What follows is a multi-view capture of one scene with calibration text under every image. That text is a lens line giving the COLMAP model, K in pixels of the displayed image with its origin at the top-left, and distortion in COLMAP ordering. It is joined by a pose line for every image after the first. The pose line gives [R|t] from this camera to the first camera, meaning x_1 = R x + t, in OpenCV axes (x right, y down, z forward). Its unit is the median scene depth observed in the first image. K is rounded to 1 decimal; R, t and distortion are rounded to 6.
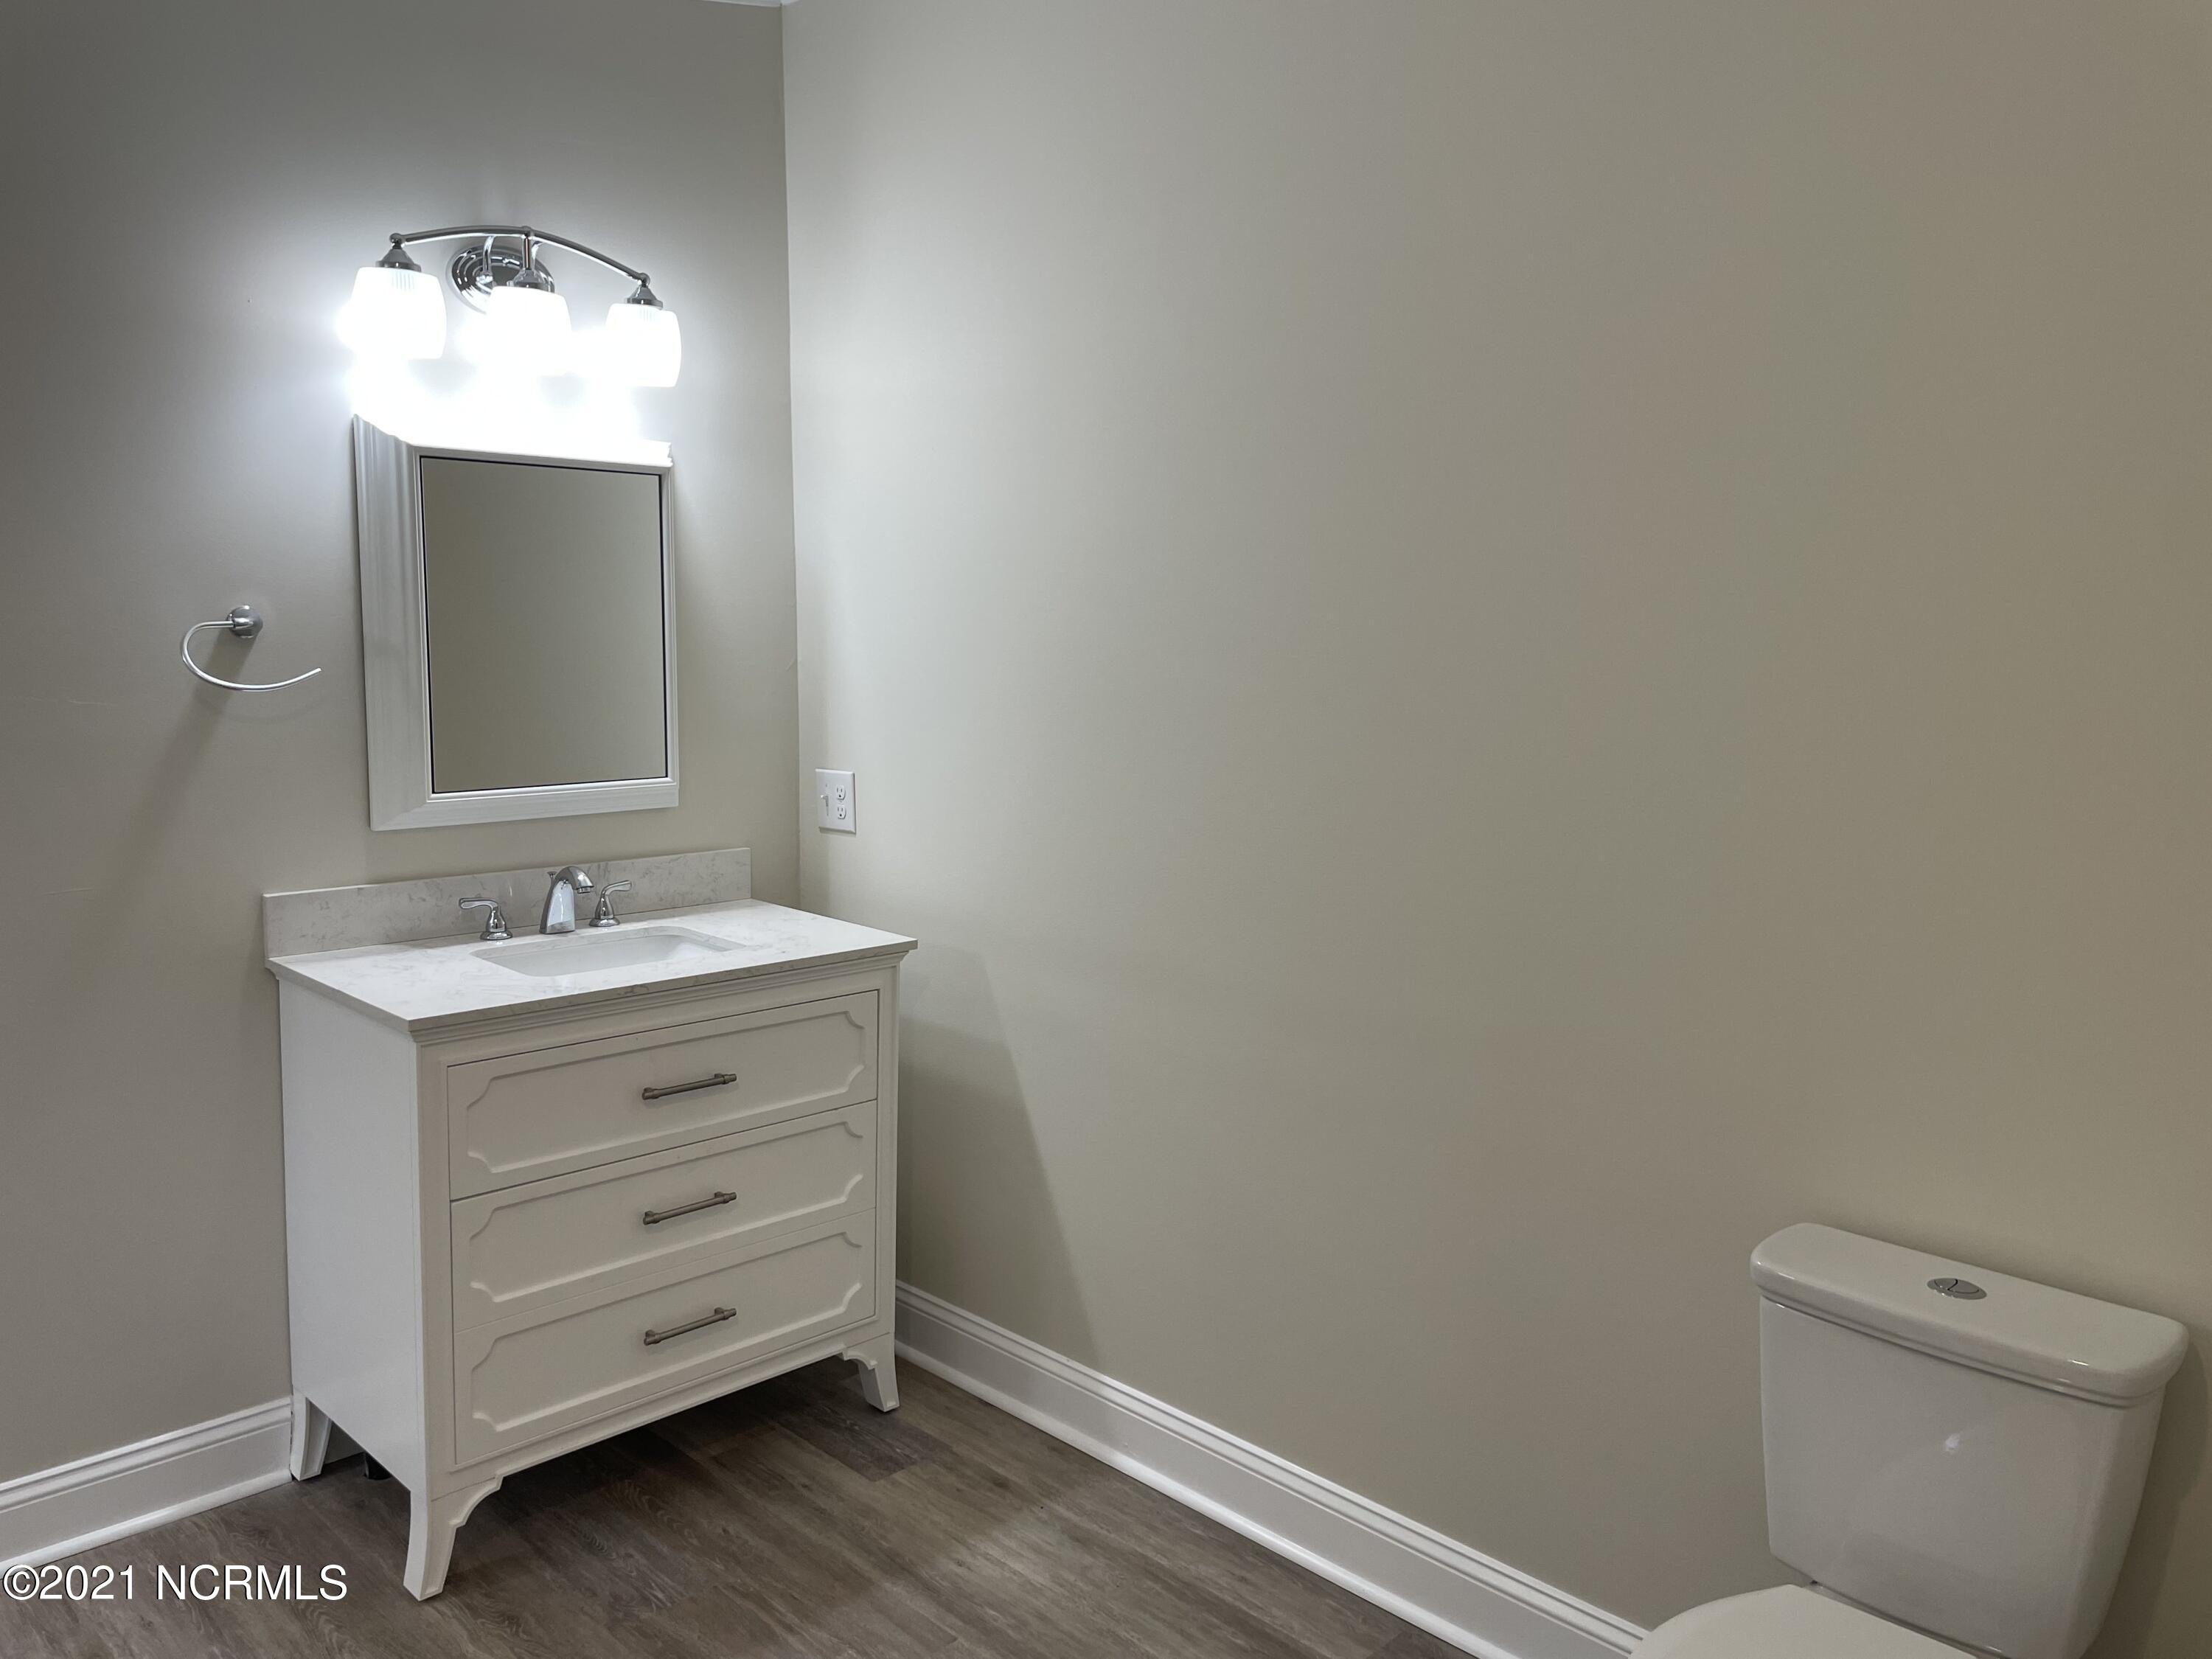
lens RADIAL K [[1663.7, 0, 1106.7], [0, 1663.7, 844.4], [0, 0, 1]] dist [0.103540, -0.134968]
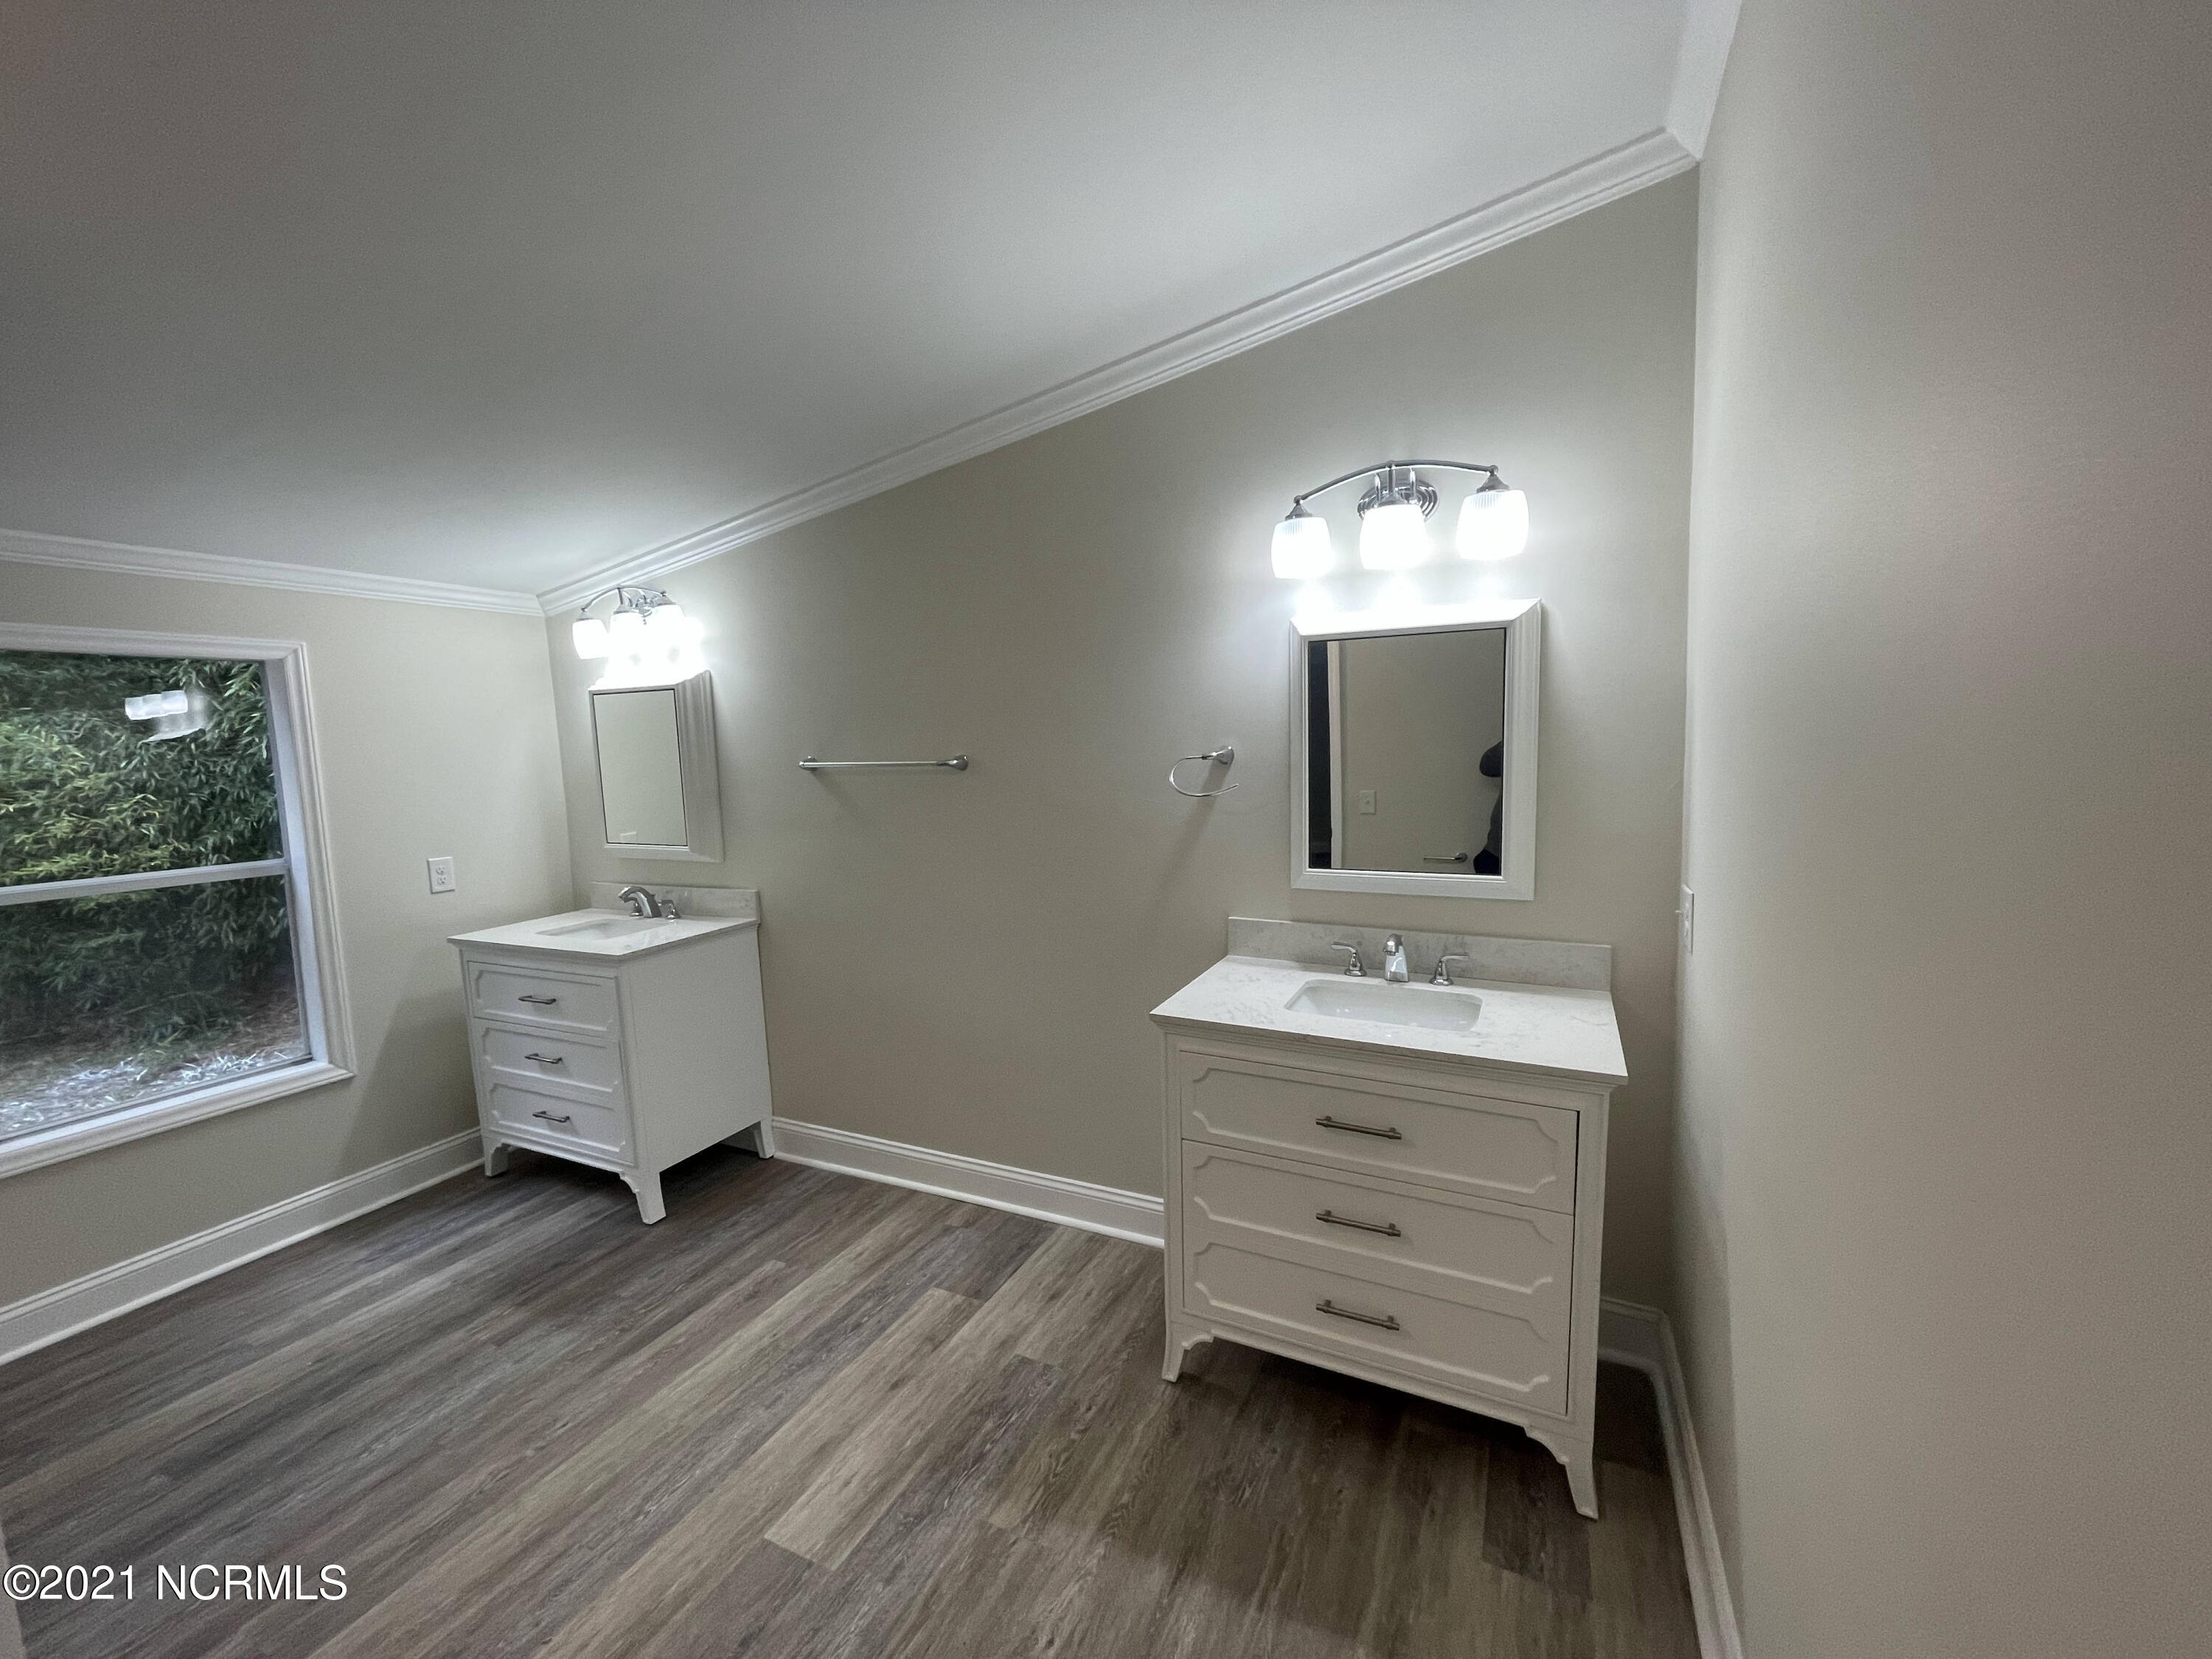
lens RADIAL K [[895.4, 0, 1106.9], [0, 895.4, 842.8], [0, 0, 1]] dist [-0.002002, -0.000032]
pose [[0.317574, 0.090349, -0.943919, 0.287461], [-0.099720, 0.993113, 0.061507, -0.084392], [0.942975, 0.074595, 0.324396, 0.582491]]
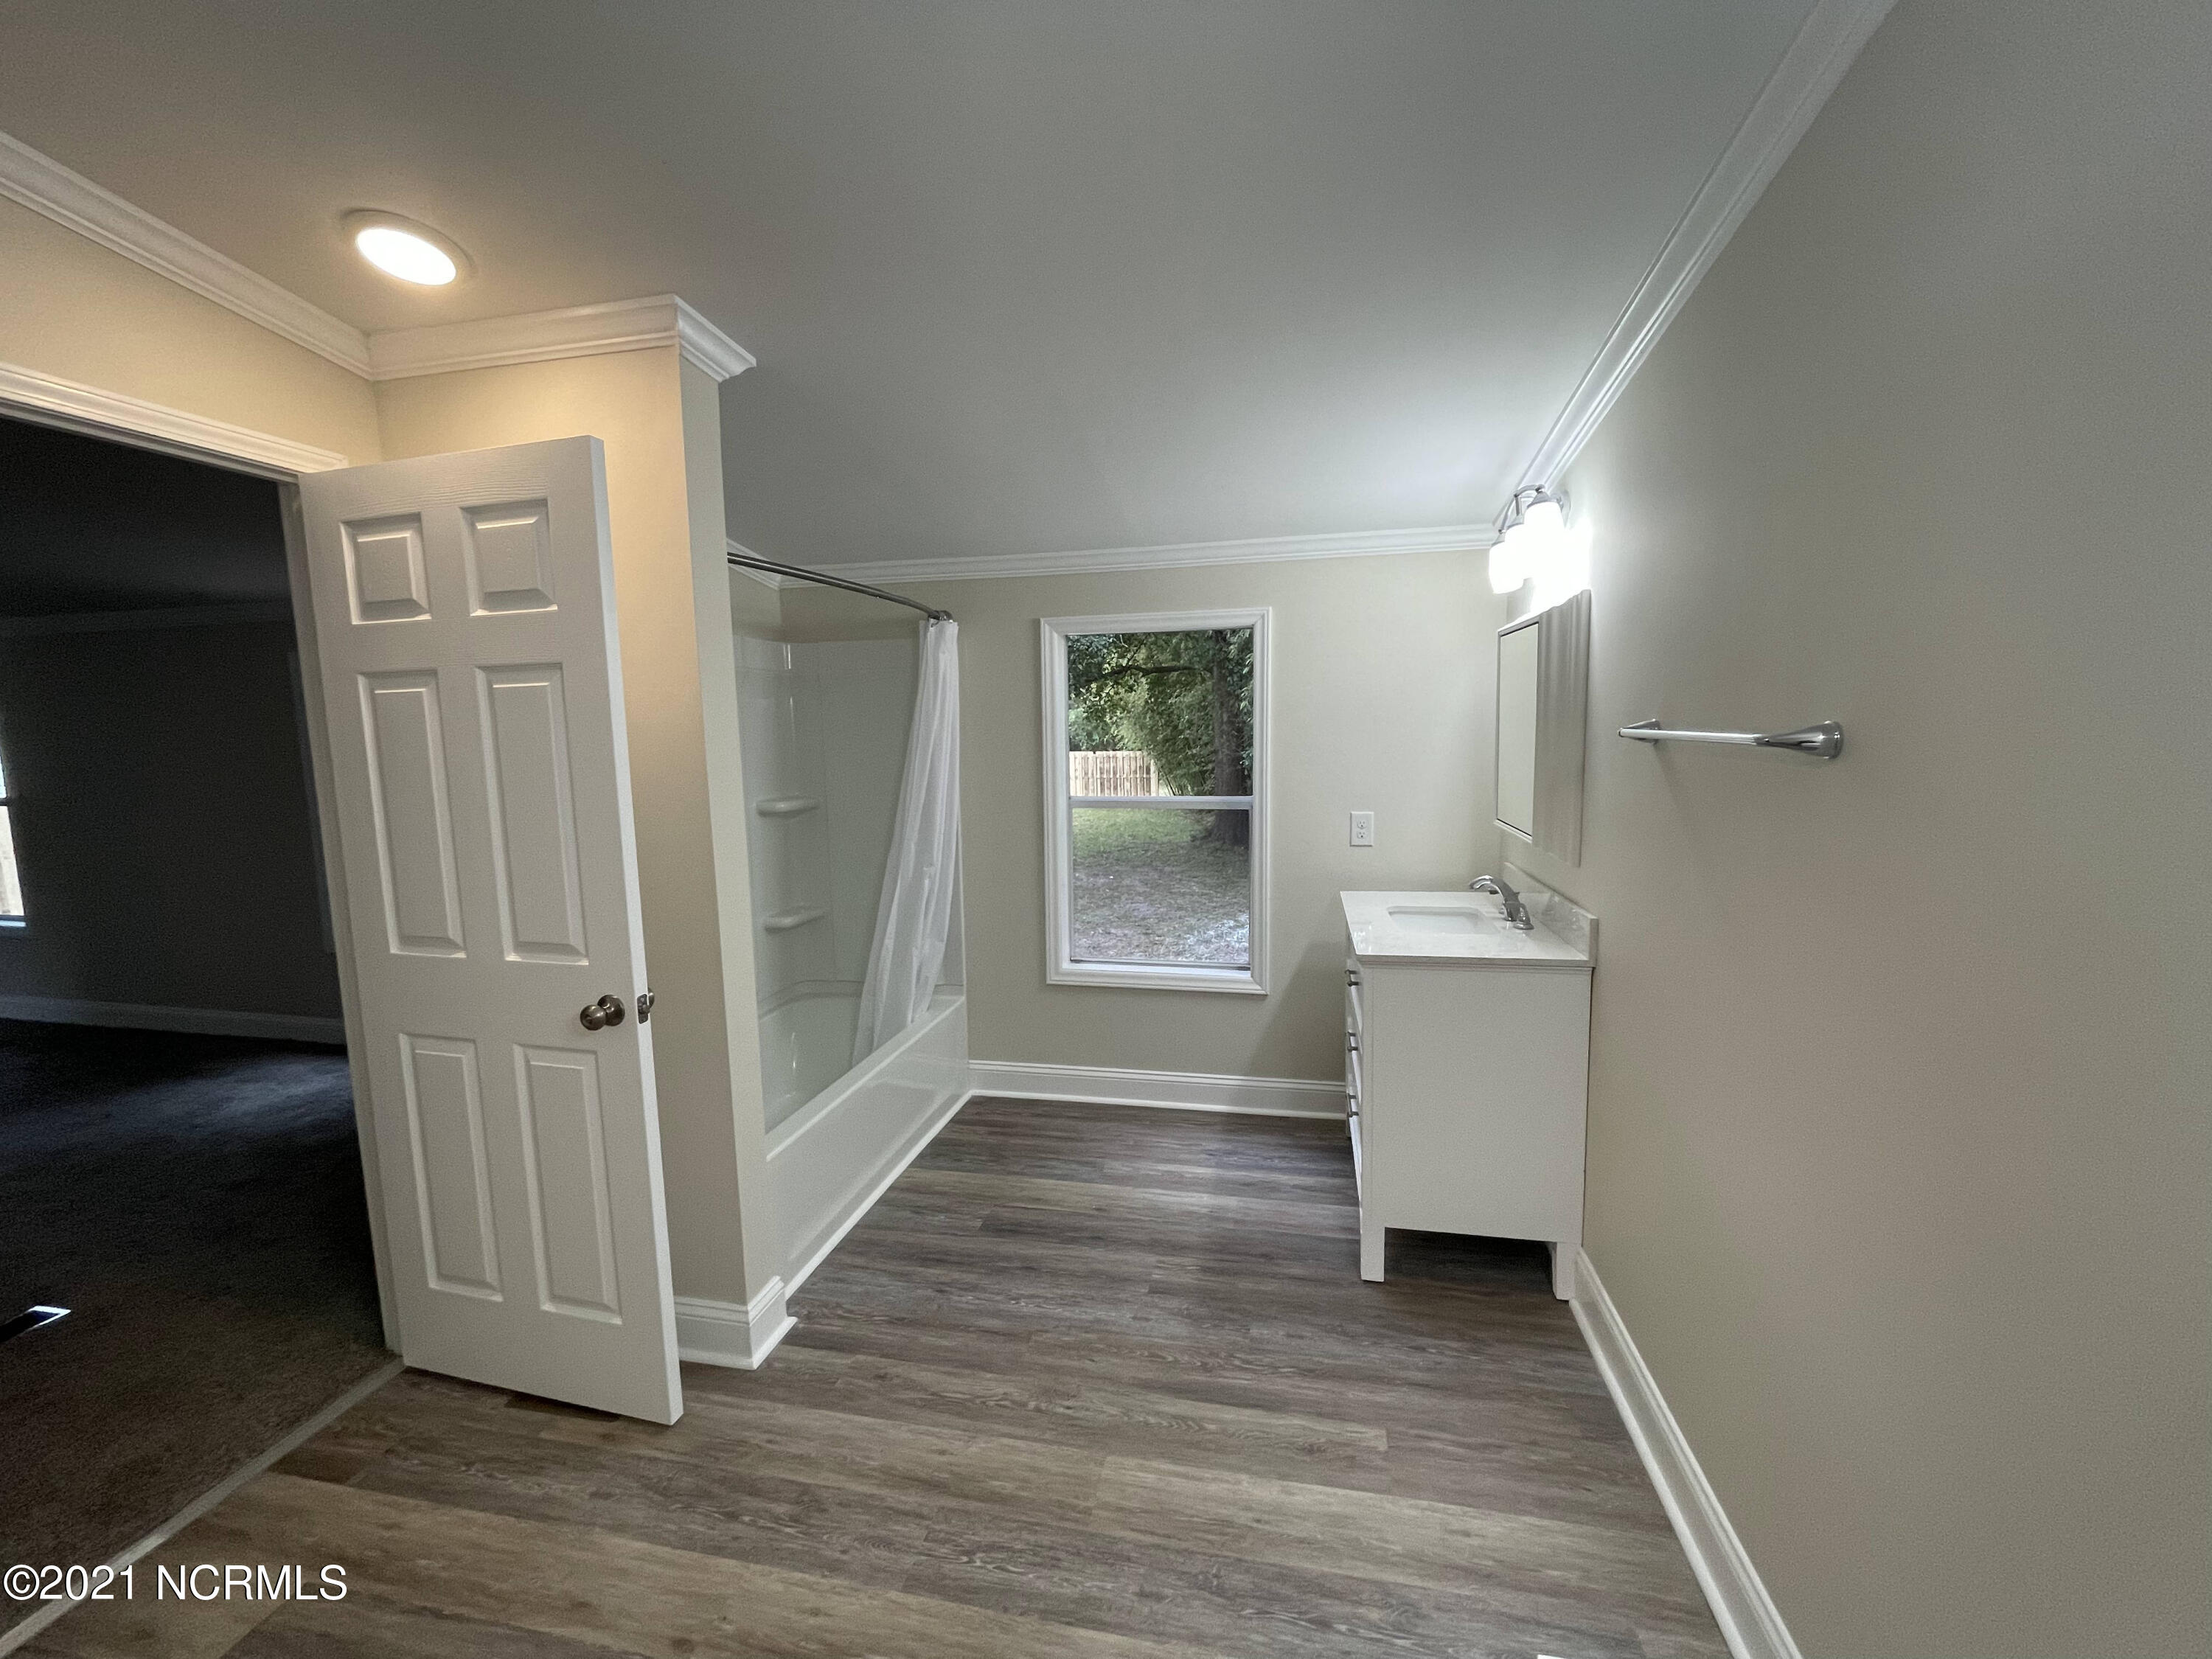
lens RADIAL K [[895.9, 0, 1106.0], [0, 895.9, 829.5], [0, 0, 1]] dist [-0.001263, -0.000232]
pose [[-0.843301, 0.066378, -0.533327, -0.179138], [-0.067736, 0.971304, 0.227993, -0.129063], [0.533157, 0.228393, -0.814605, 0.924766]]
